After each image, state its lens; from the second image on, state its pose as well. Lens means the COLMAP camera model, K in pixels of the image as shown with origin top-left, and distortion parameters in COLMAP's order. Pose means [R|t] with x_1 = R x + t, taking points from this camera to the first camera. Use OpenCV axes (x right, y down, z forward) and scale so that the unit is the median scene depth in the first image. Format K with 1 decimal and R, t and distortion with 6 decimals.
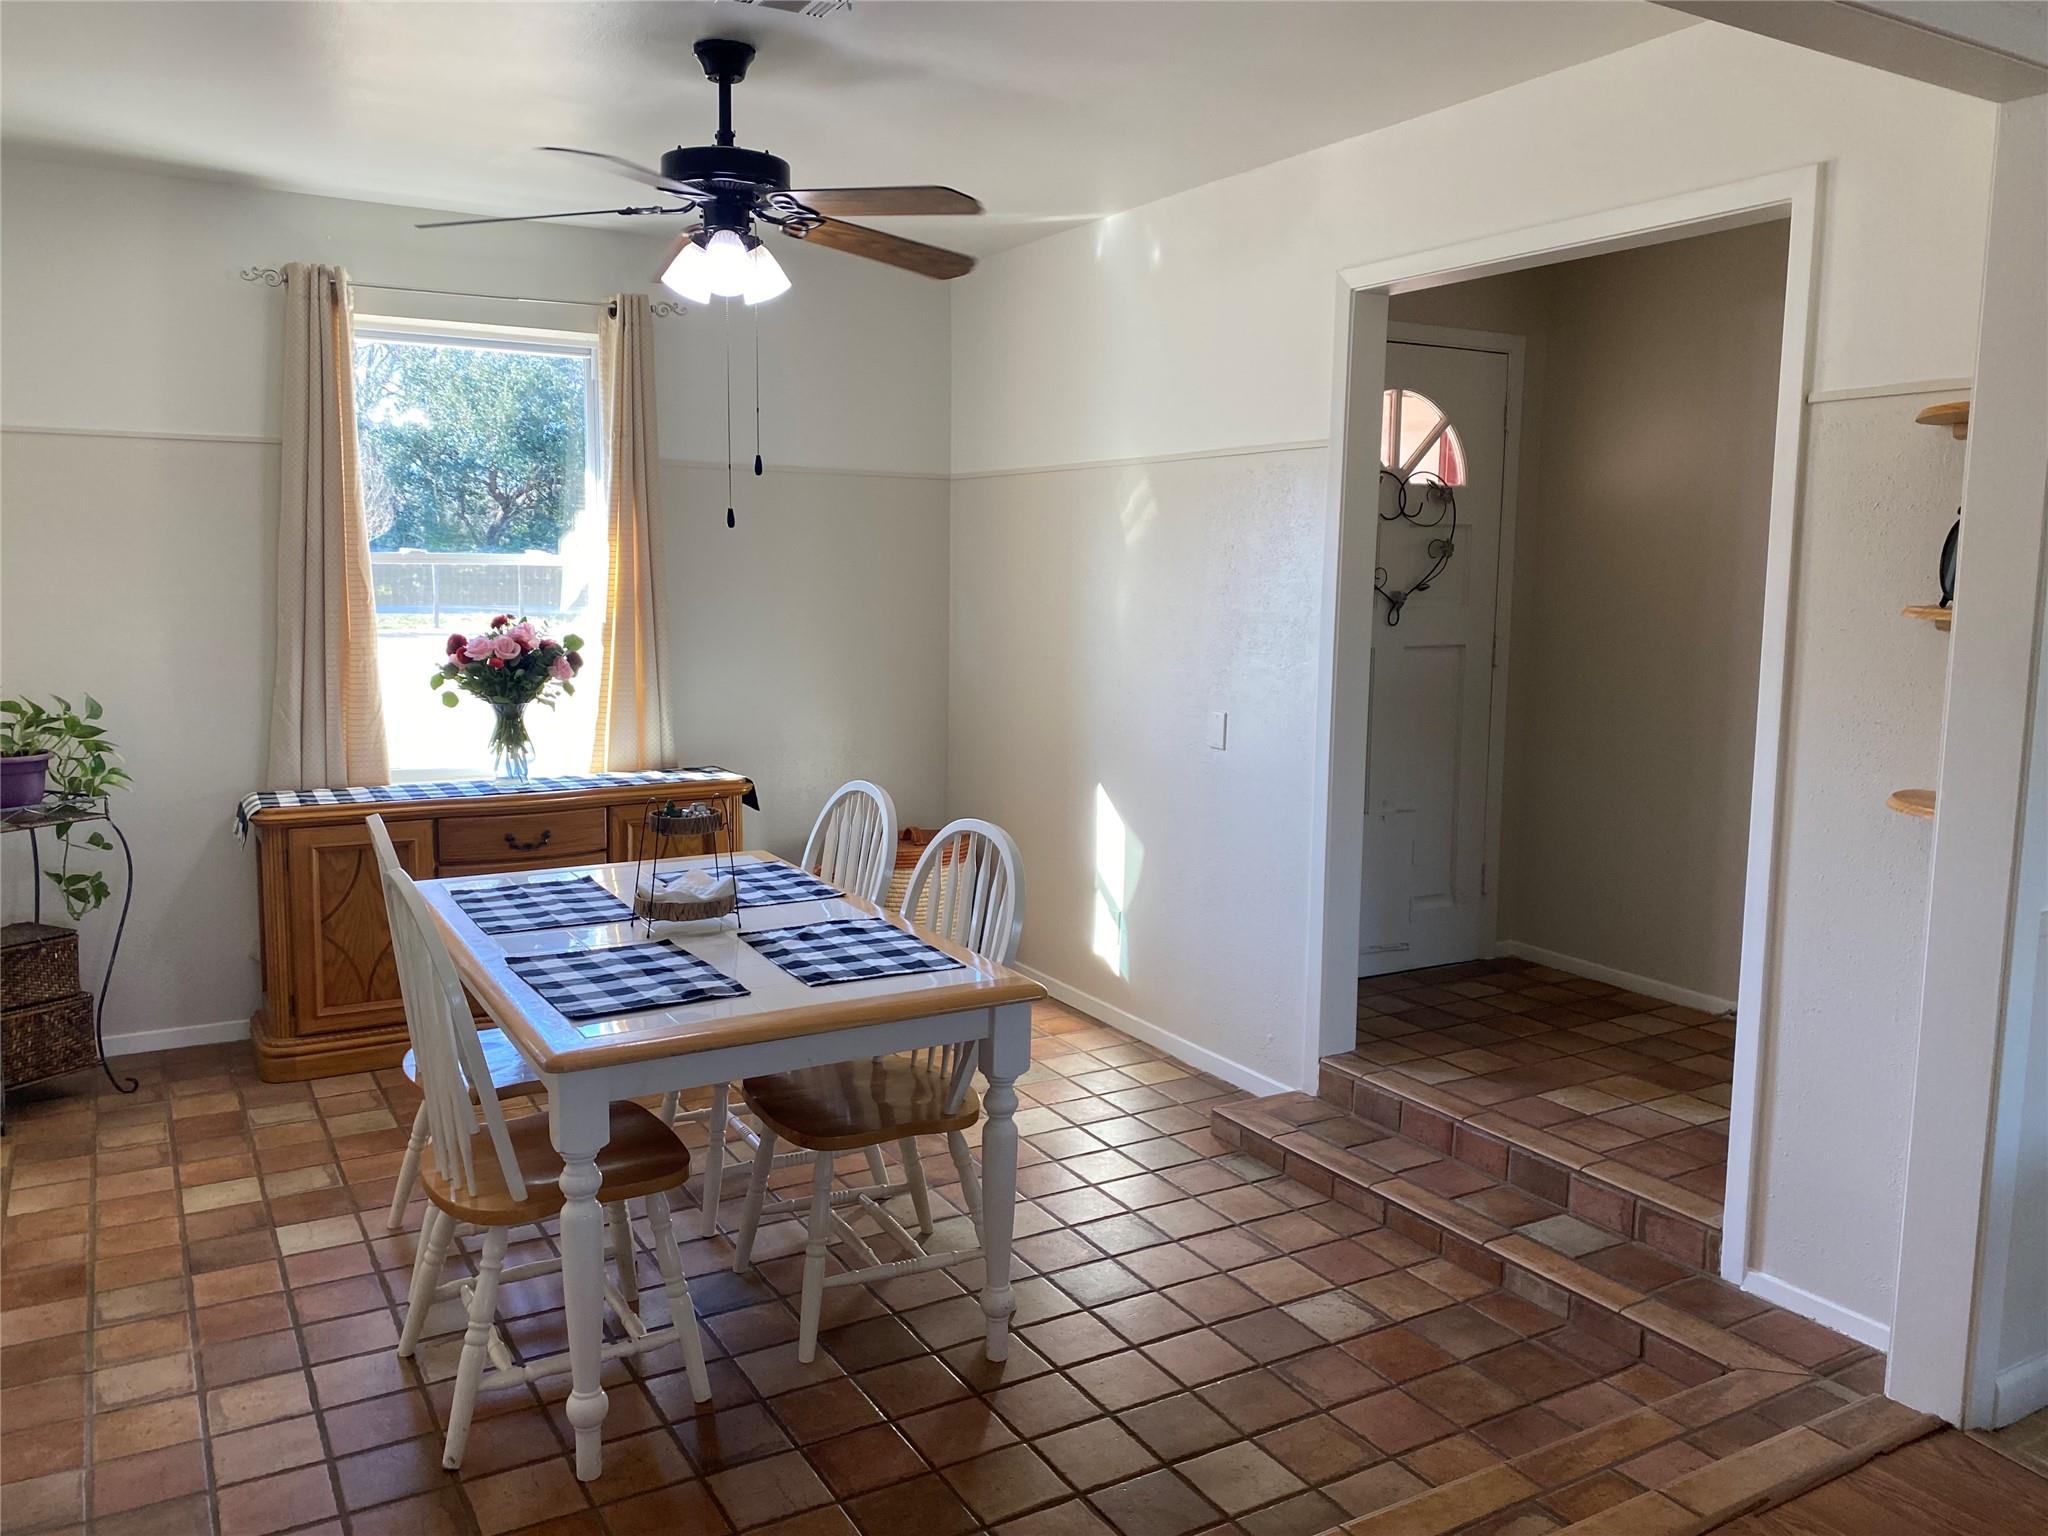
lens RADIAL K [[1548.8, 0, 1040.0], [0, 1548.8, 765.7], [0, 0, 1]] dist [0.053160, -0.073350]
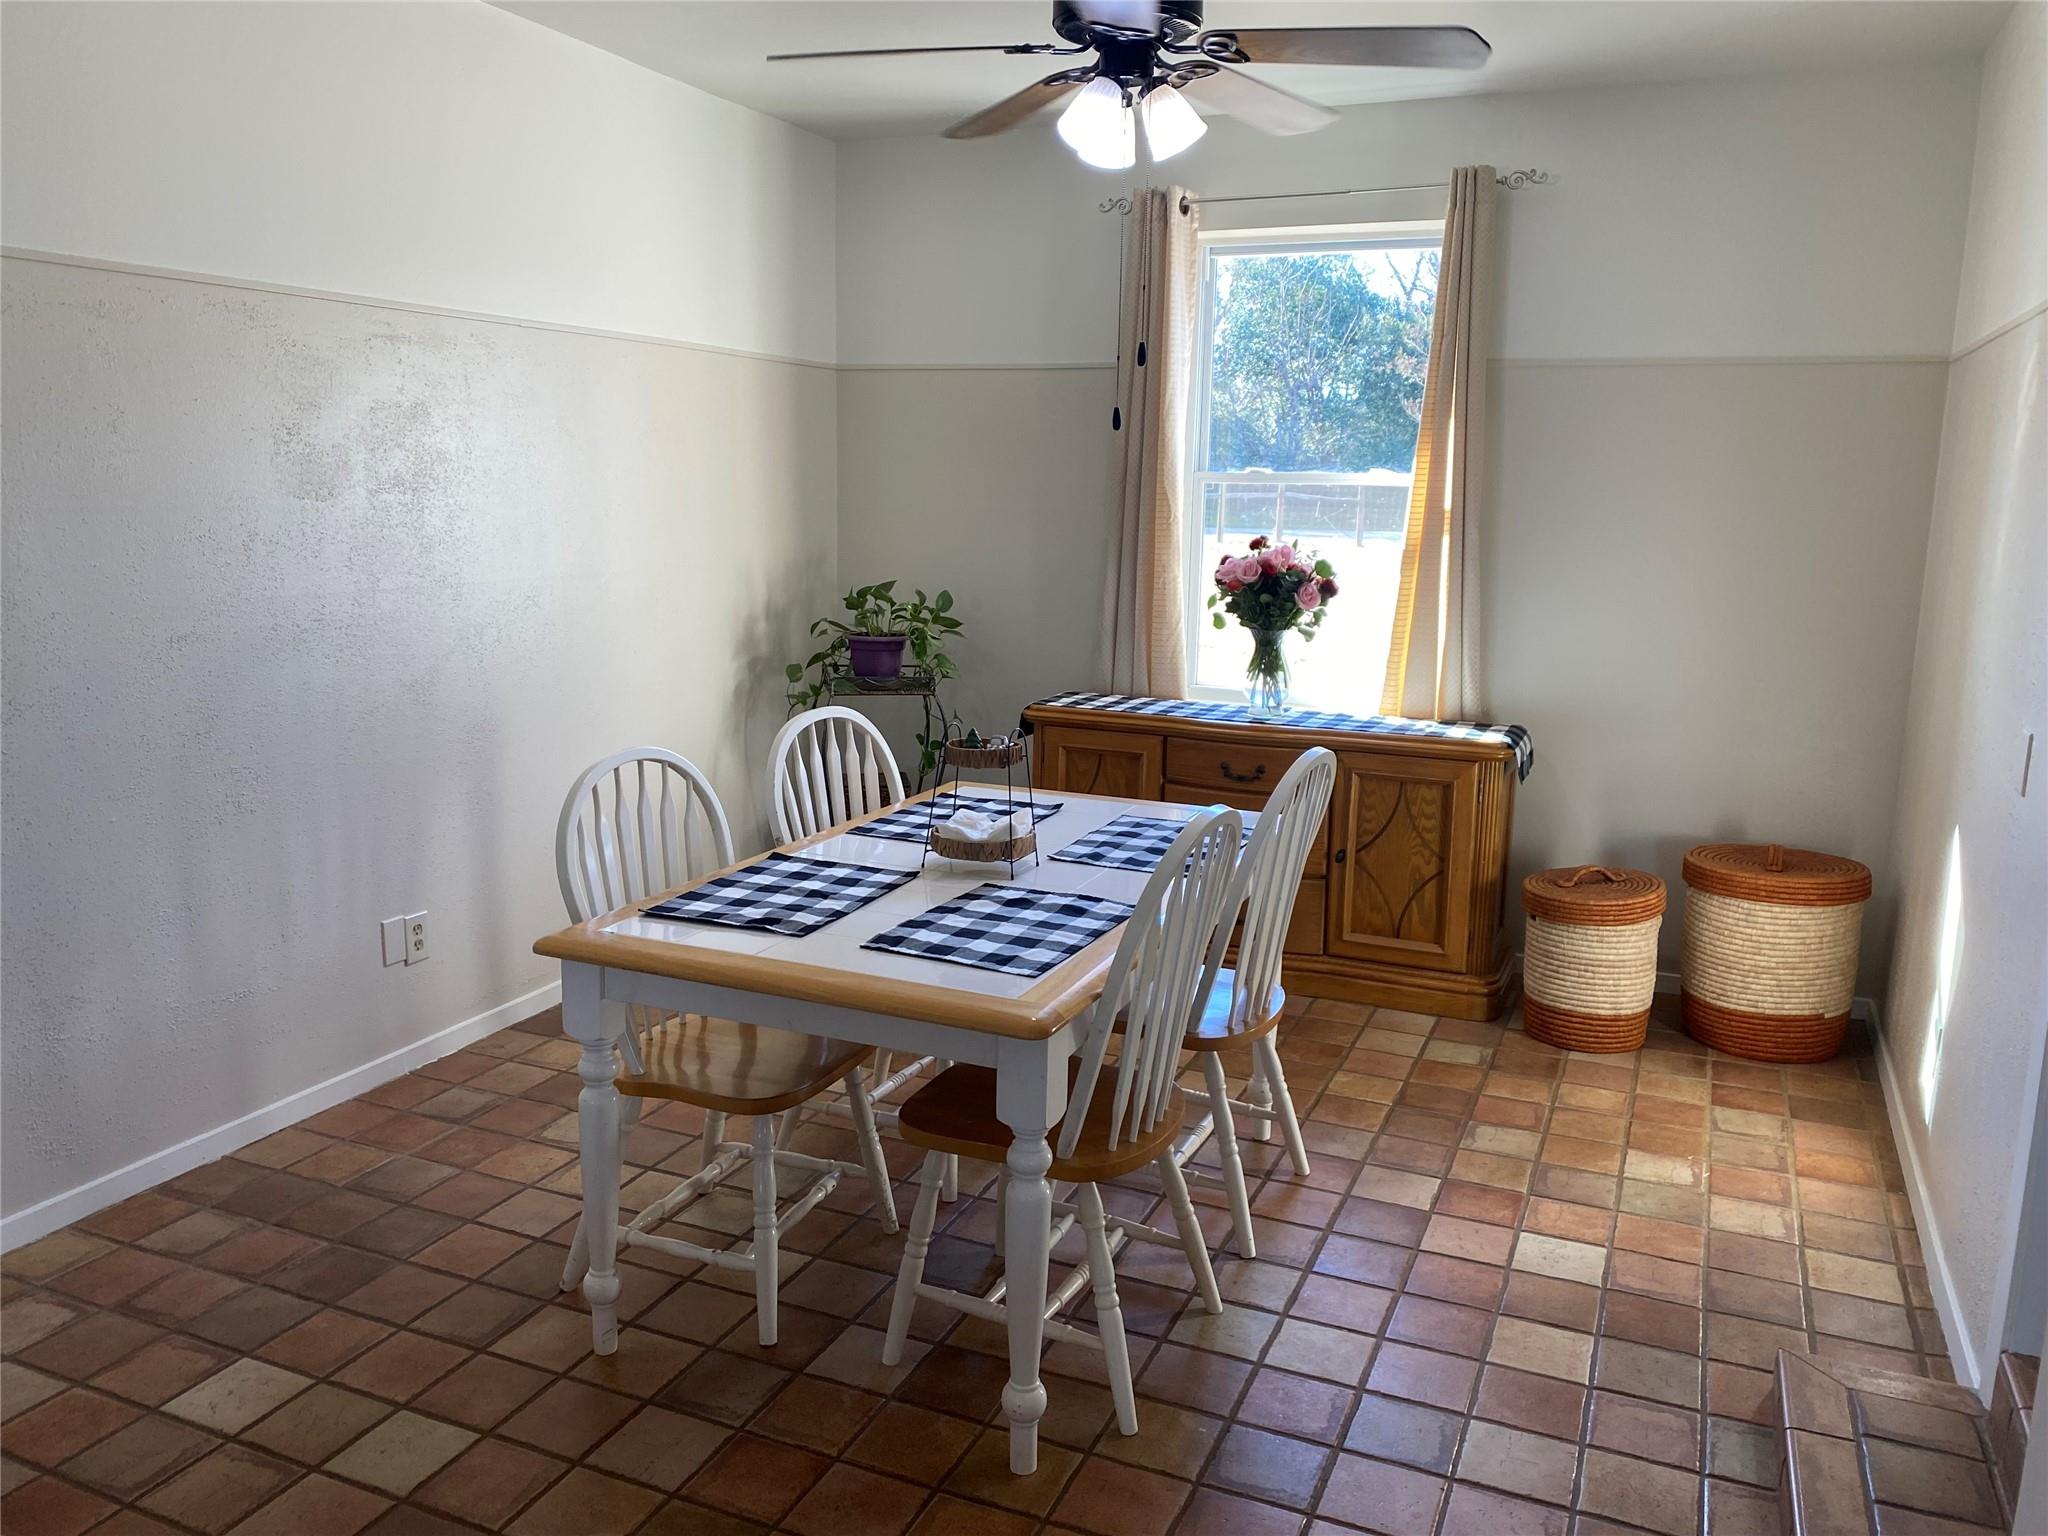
lens RADIAL K [[1548.8, 0, 1030.9], [0, 1548.8, 766.9], [0, 0, 1]] dist [0.053160, -0.073350]
pose [[0.587176, 0.148968, -0.795634, 0.385664], [-0.118774, 0.988137, 0.097356, -0.036115], [0.800698, 0.037335, 0.597904, 0.357031]]
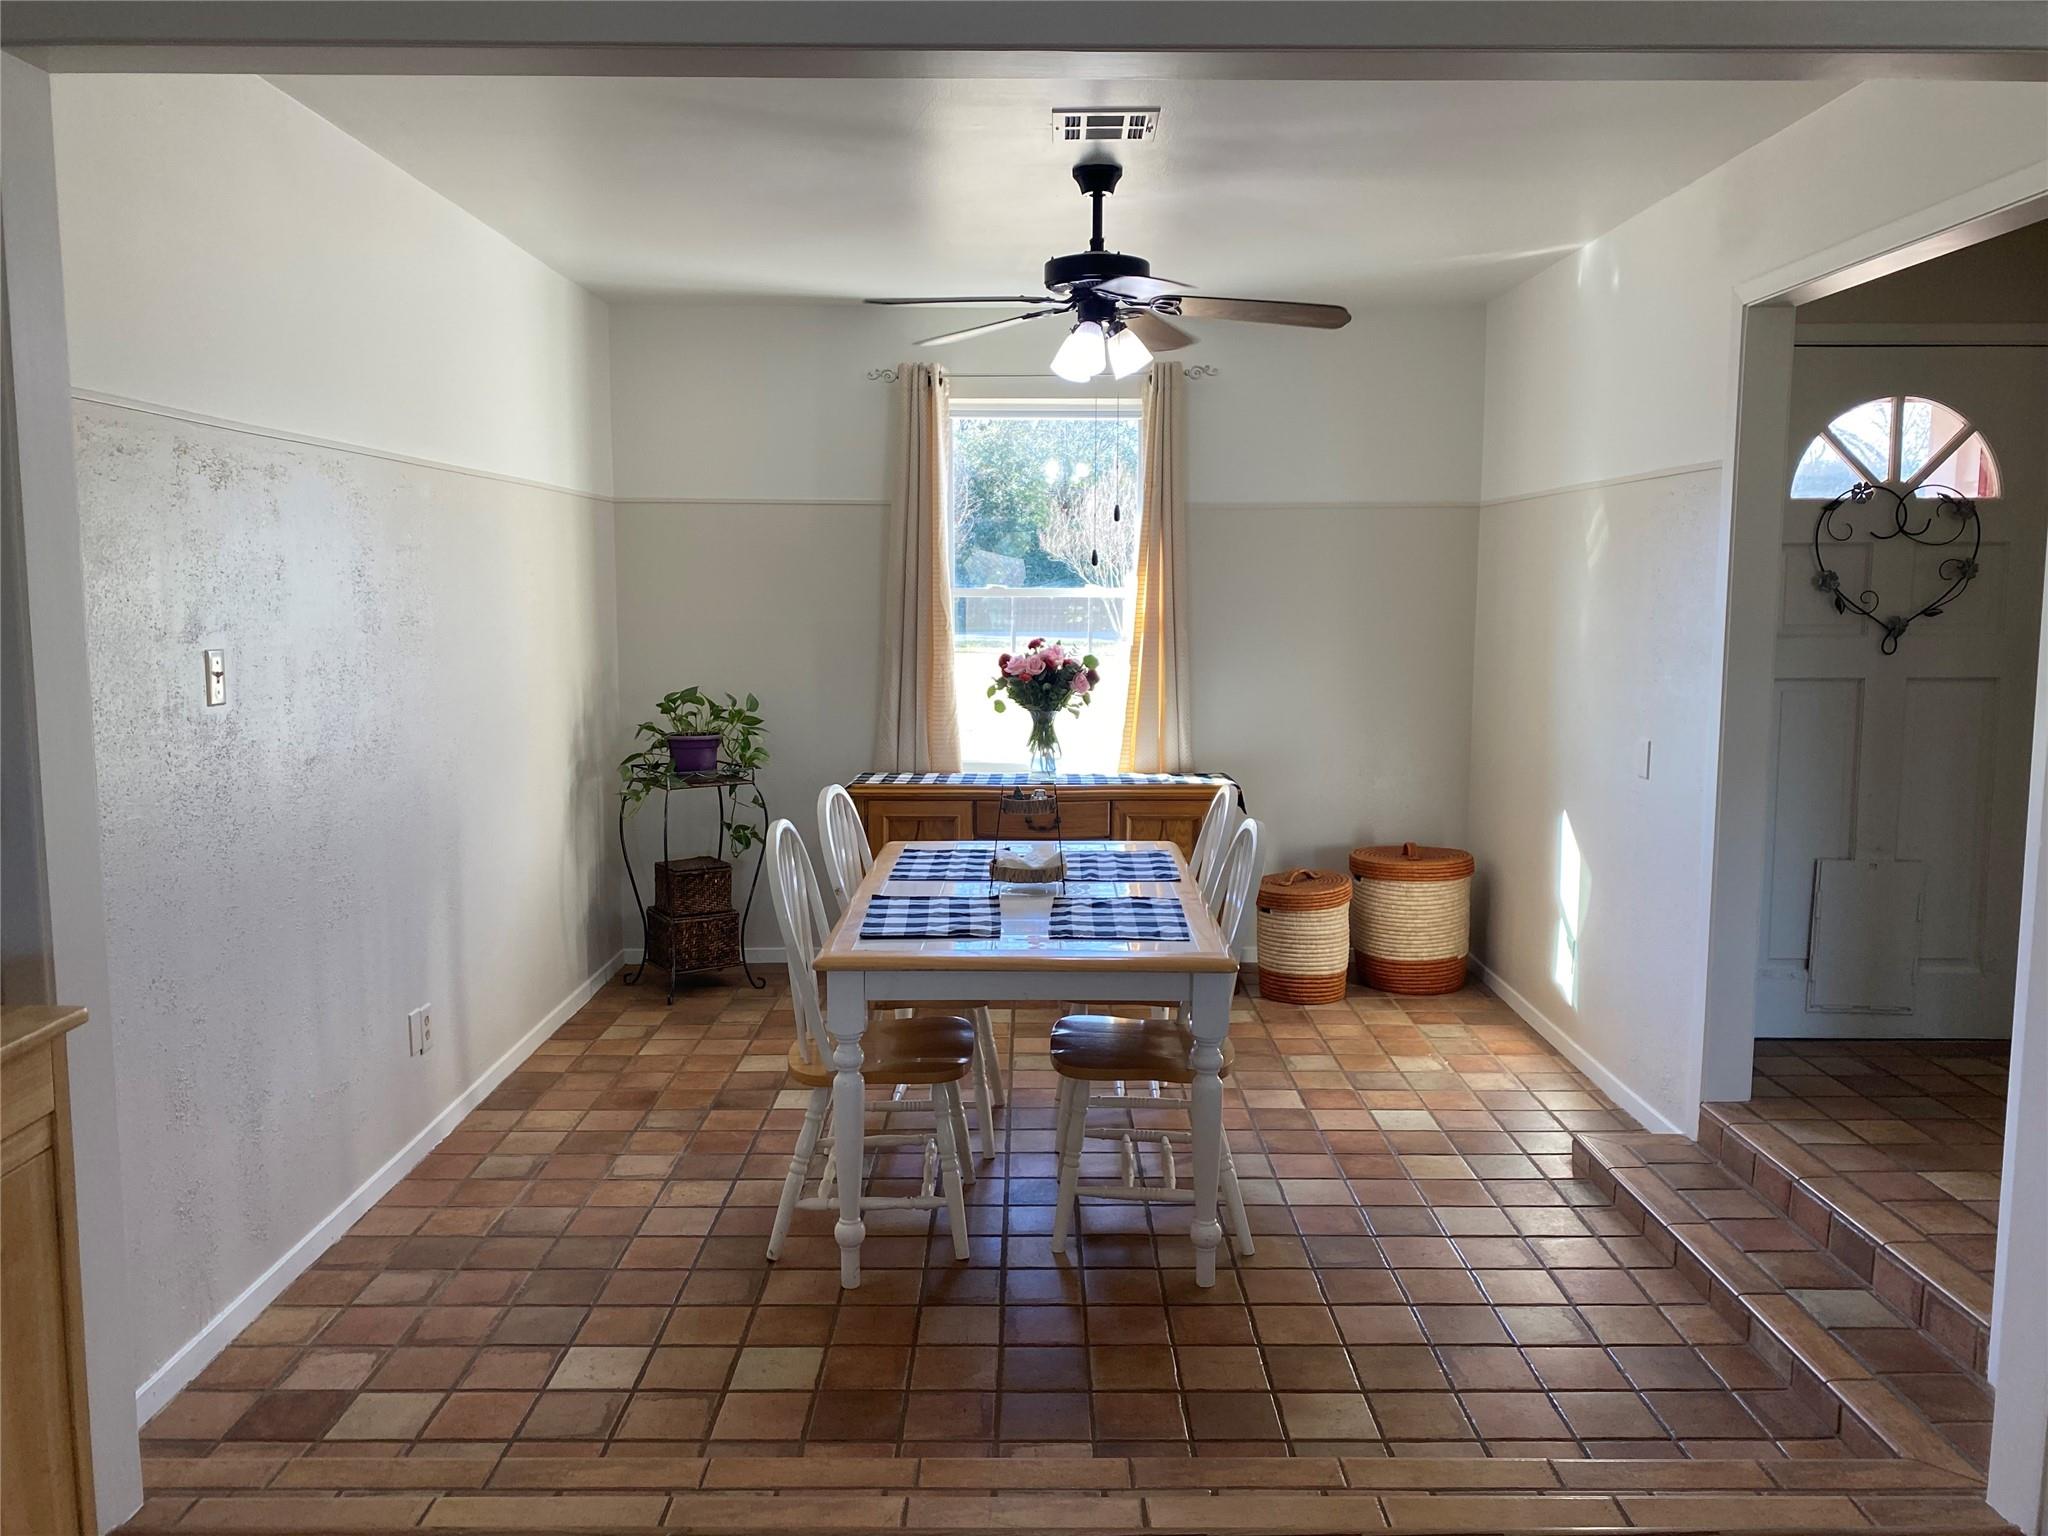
lens RADIAL K [[1548.8, 0, 1039.8], [0, 1548.8, 762.7], [0, 0, 1]] dist [0.053160, -0.073350]
pose [[0.863404, 0.047239, -0.502297, 0.294497], [-0.057400, 0.998340, -0.004776, 0.006904], [0.501238, 0.032955, 0.864682, -0.042838]]
